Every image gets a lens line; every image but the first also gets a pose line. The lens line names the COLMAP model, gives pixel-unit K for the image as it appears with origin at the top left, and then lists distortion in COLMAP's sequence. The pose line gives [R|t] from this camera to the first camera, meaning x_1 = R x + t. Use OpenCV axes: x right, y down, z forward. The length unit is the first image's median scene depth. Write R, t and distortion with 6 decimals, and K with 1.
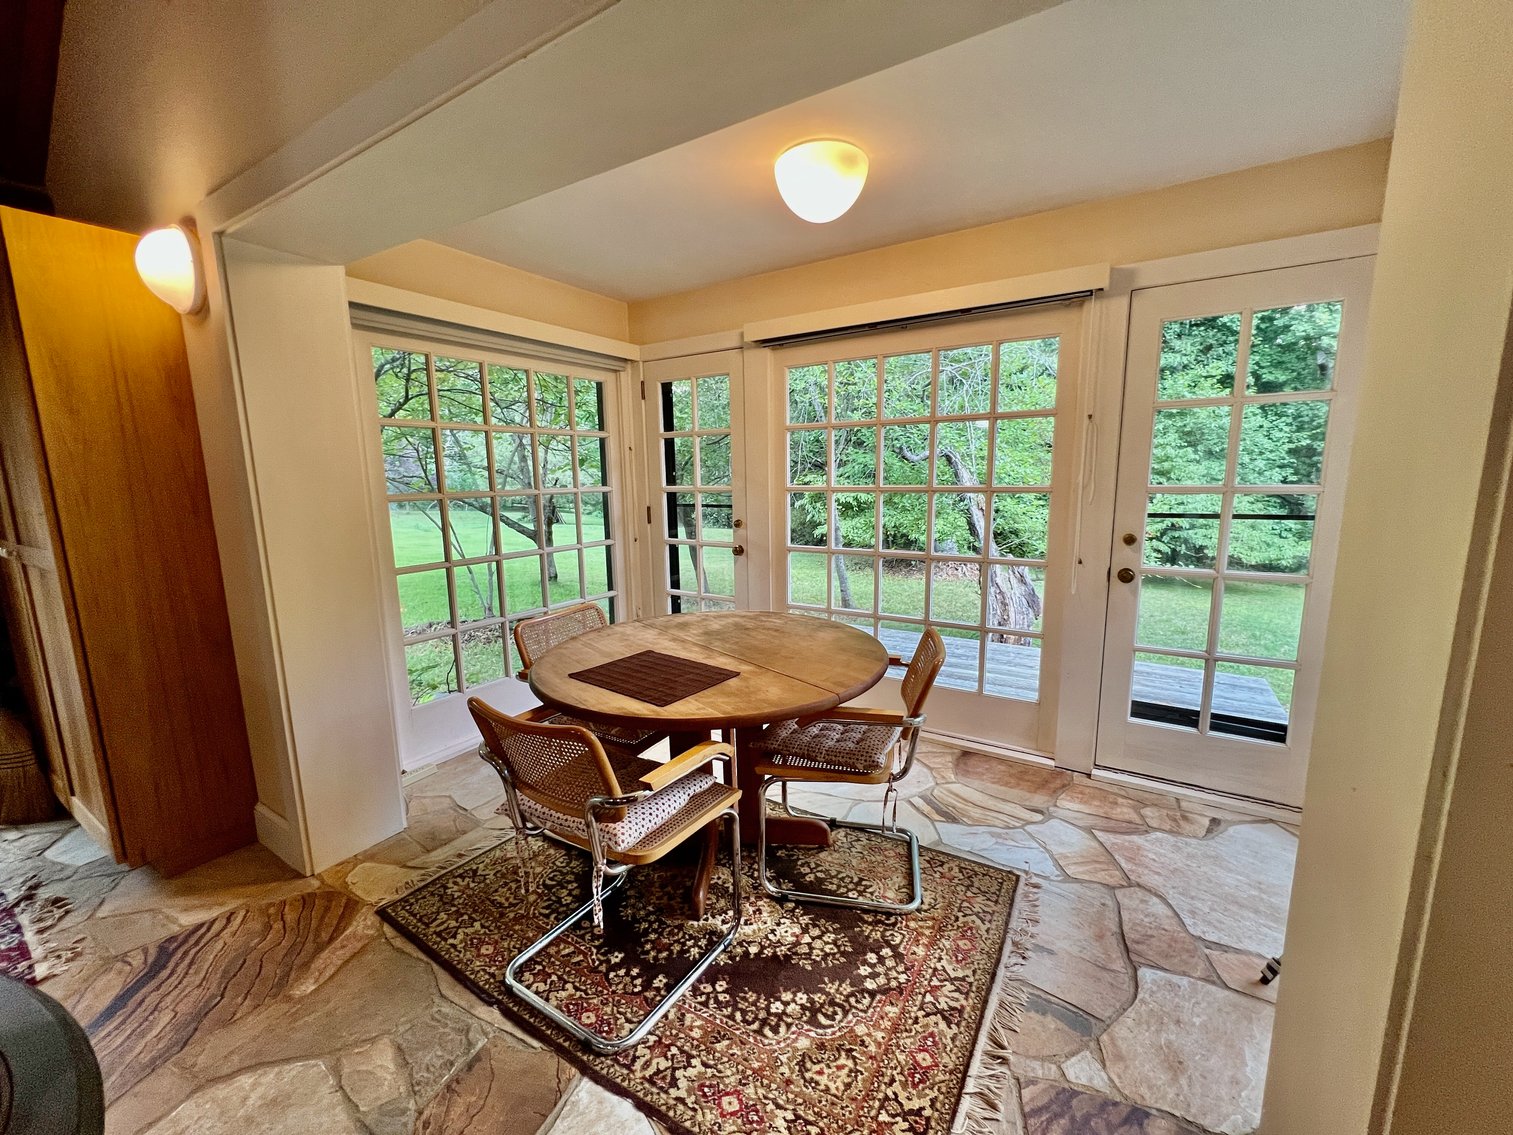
lens RADIAL K [[605.3, 0, 765.7], [0, 605.3, 567.7], [0, 0, 1]] dist [-0.003764, 0.000361]
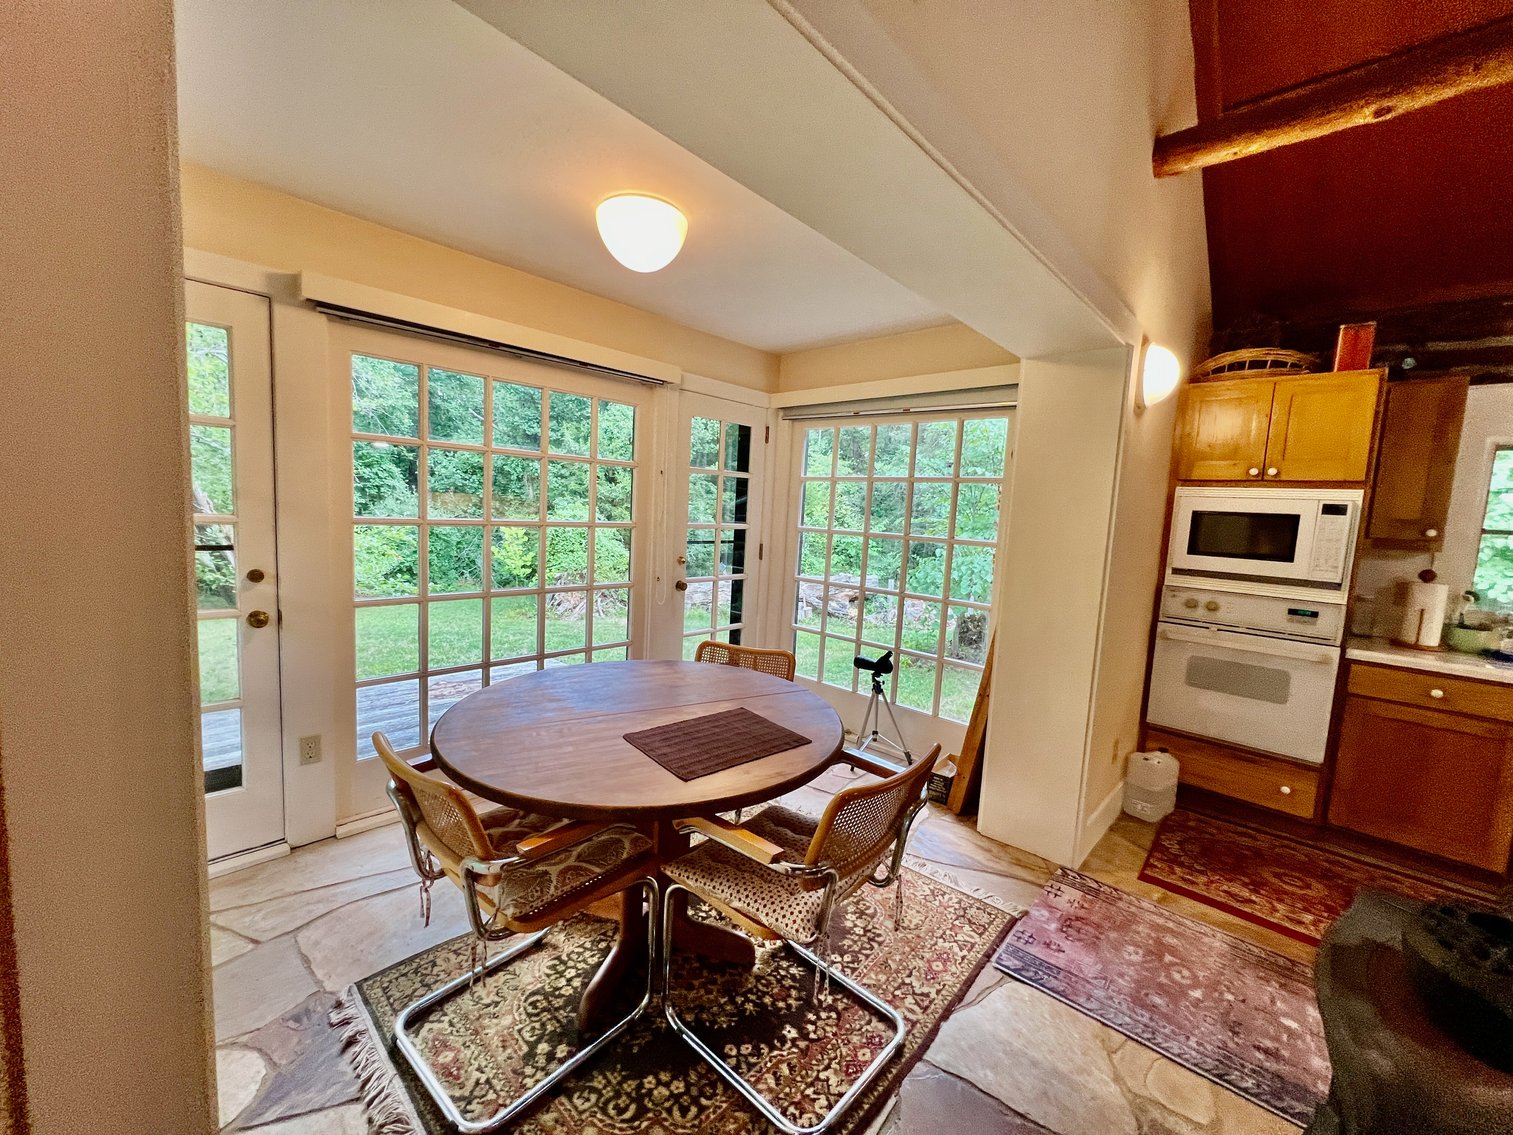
lens RADIAL K [[605.3, 0, 764.6], [0, 605.3, 569.4], [0, 0, 1]] dist [-0.003764, 0.000361]
pose [[0.189489, -0.062538, 0.979889, -1.182490], [0.113116, 0.992715, 0.041483, -0.102869], [-0.975345, 0.102981, 0.195183, 0.836038]]
